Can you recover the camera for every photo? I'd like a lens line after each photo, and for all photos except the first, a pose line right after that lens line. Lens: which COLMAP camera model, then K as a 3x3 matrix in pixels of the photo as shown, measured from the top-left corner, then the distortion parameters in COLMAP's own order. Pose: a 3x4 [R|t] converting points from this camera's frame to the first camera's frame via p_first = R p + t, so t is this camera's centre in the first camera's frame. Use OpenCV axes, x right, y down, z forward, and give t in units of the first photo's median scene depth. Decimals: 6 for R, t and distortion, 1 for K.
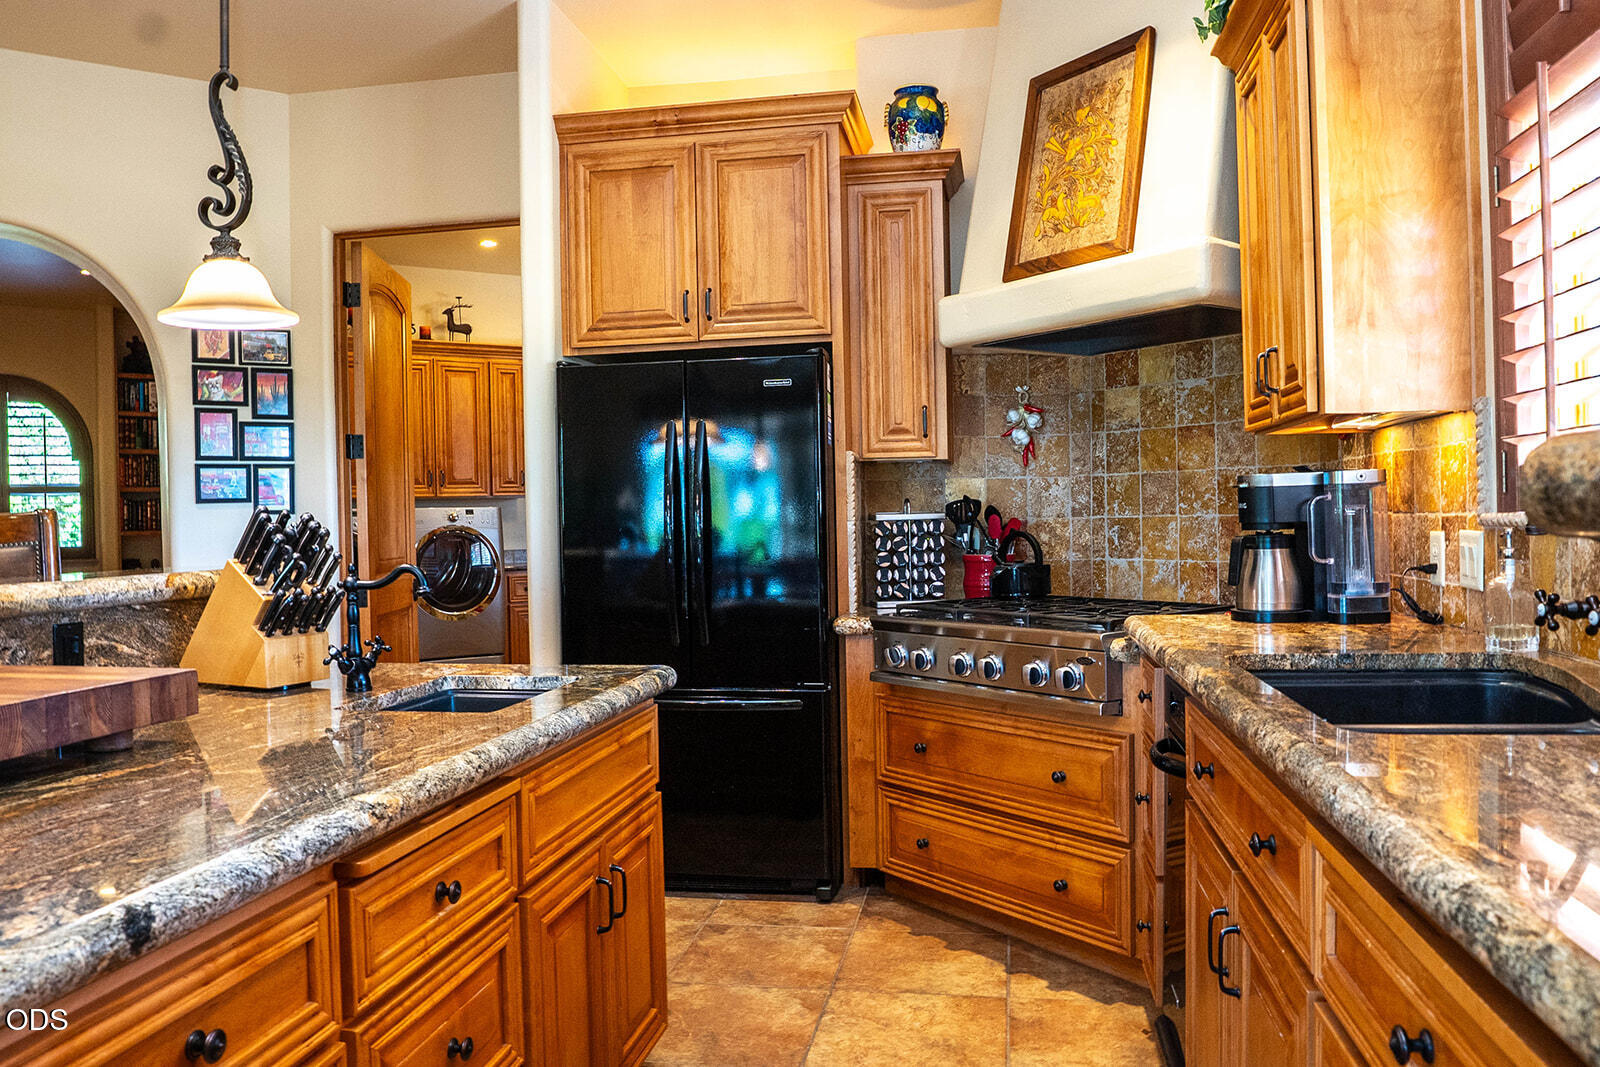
lens RADIAL K [[1305.3, 0, 800.0], [0, 1305.3, 533.5], [0, 0, 1]] dist [-0.092277, 0.092192]
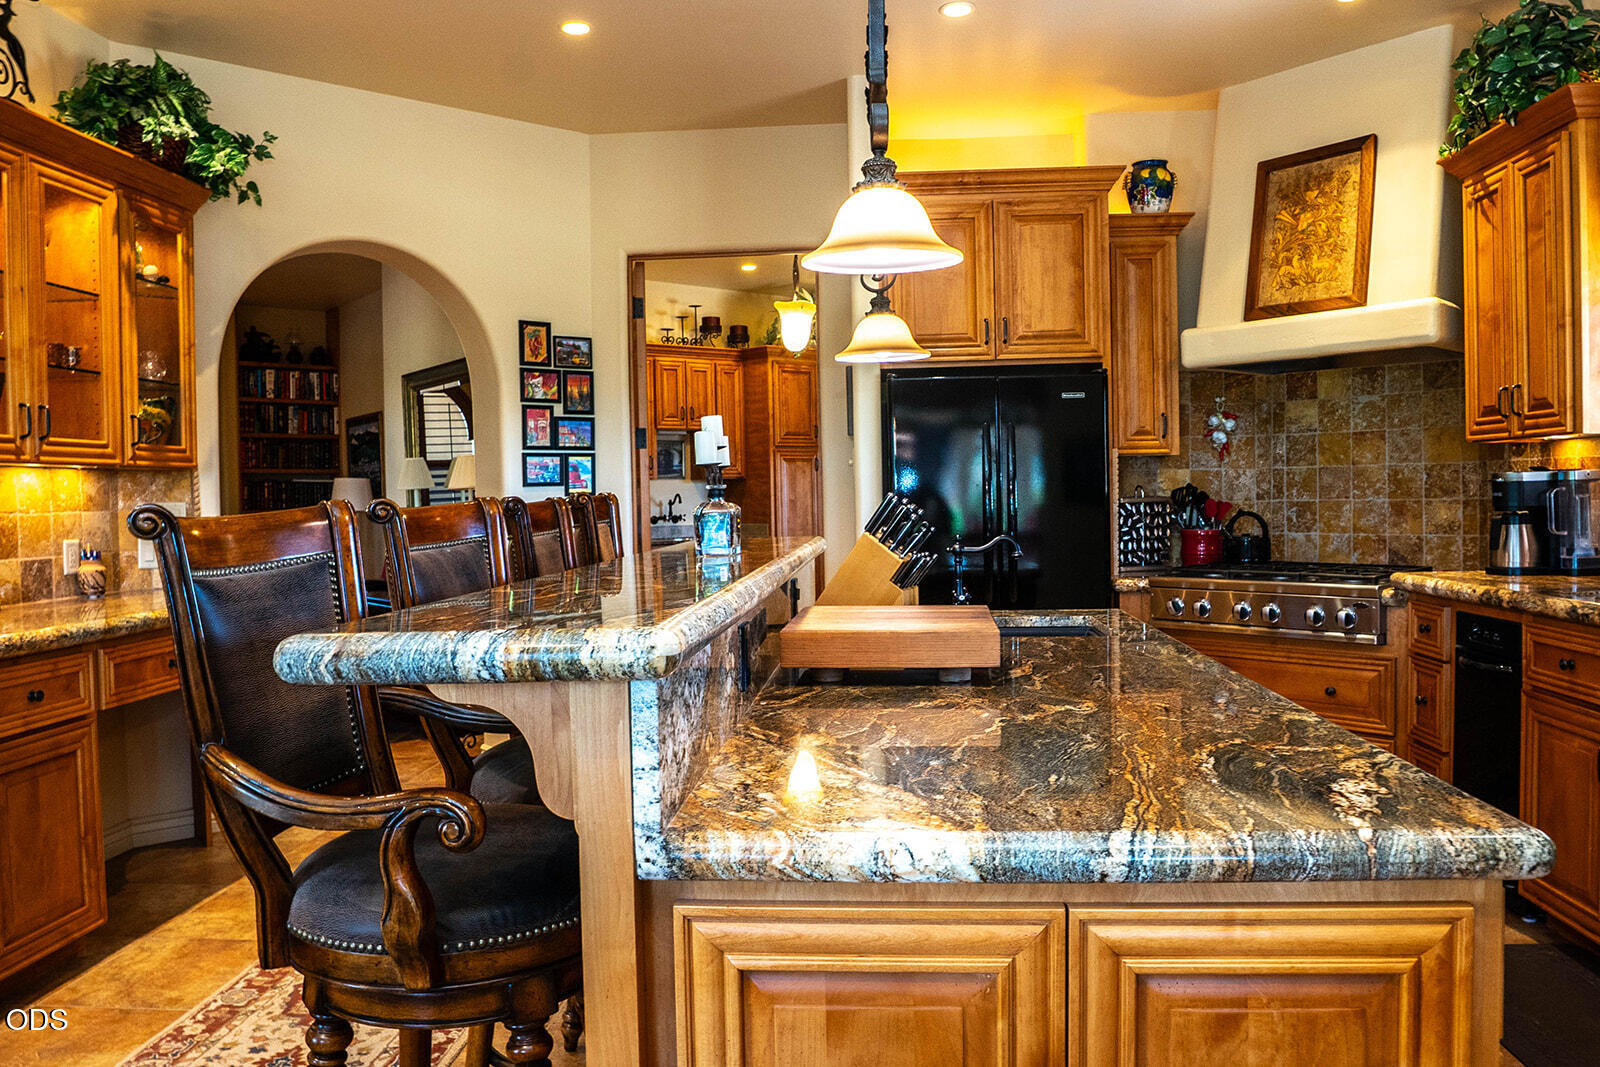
lens RADIAL K [[1305.3, 0, 800.0], [0, 1305.3, 533.5], [0, 0, 1]] dist [-0.092277, 0.092192]
pose [[0.993423, -0.001468, 0.114492, -0.407772], [-0.000371, 0.999871, 0.016039, -0.000375], [-0.114500, -0.015976, 0.993295, -0.224736]]
